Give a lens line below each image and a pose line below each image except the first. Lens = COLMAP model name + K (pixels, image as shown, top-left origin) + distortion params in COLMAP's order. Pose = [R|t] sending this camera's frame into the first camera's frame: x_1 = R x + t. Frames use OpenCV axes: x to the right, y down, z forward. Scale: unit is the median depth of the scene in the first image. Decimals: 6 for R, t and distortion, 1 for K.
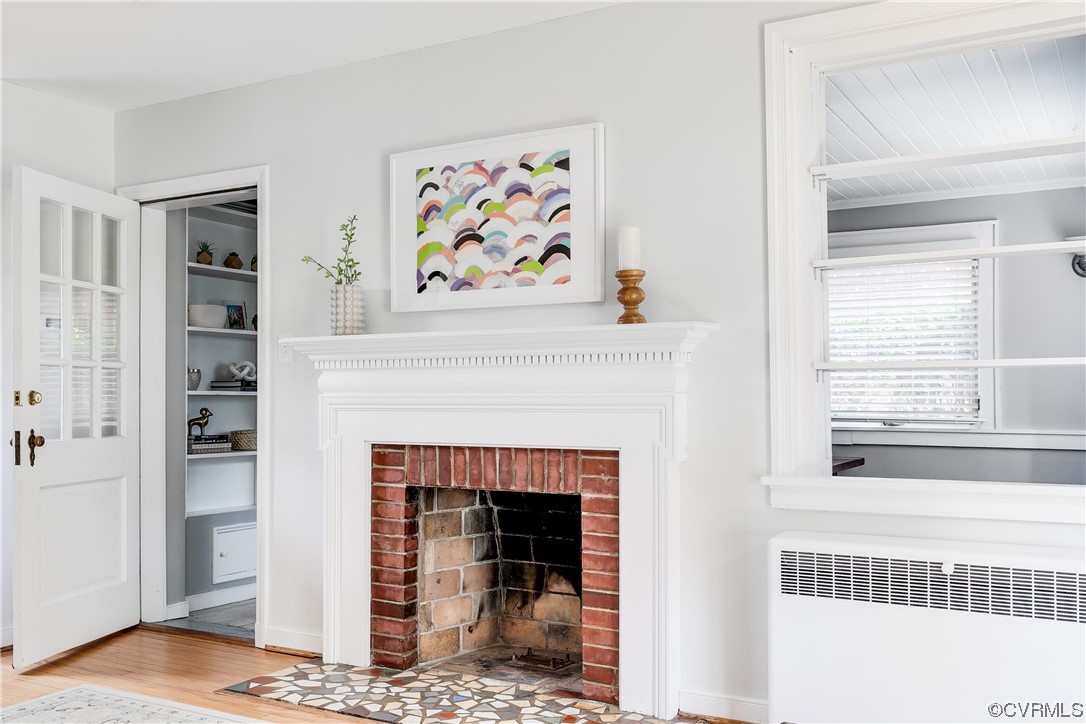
lens RADIAL K [[1006.1, 0, 543.6], [0, 1006.1, 390.9], [0, 0, 1]] dist [0.001354, -0.004345]
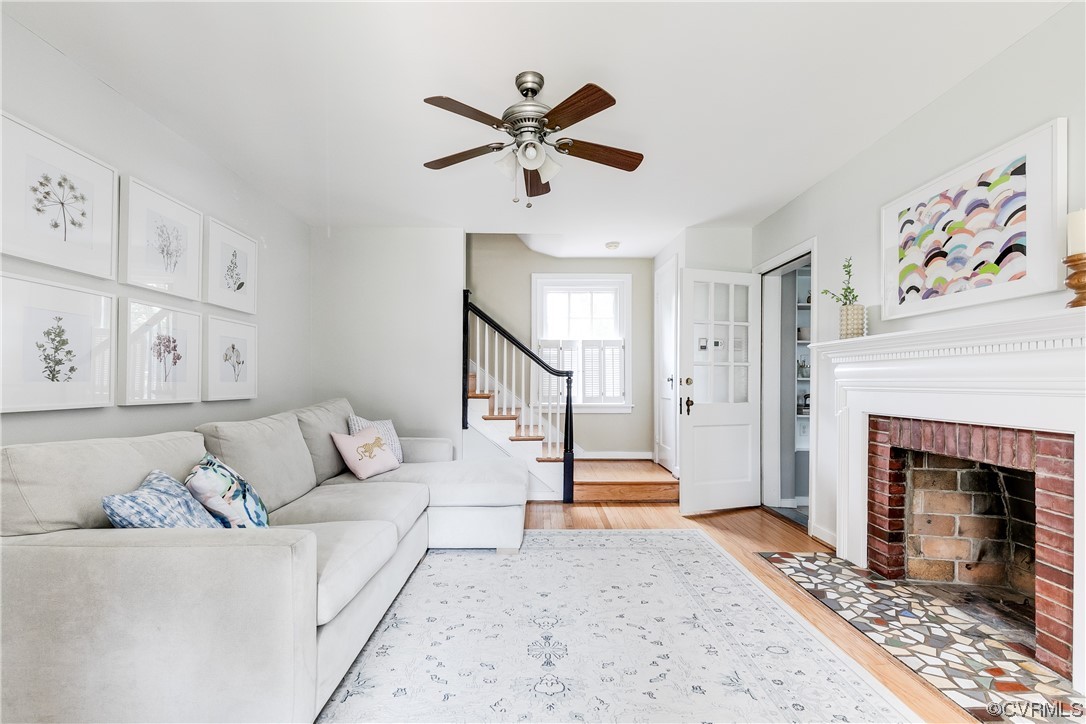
lens RADIAL K [[494.3, 0, 542.5], [0, 494.3, 384.3], [0, 0, 1]] dist [0.000477, -0.000107]
pose [[0.504100, 0.007368, -0.863614, 0.209144], [0.001550, 0.999954, 0.009436, 0.002844], [0.863644, -0.006095, 0.504065, 0.253450]]
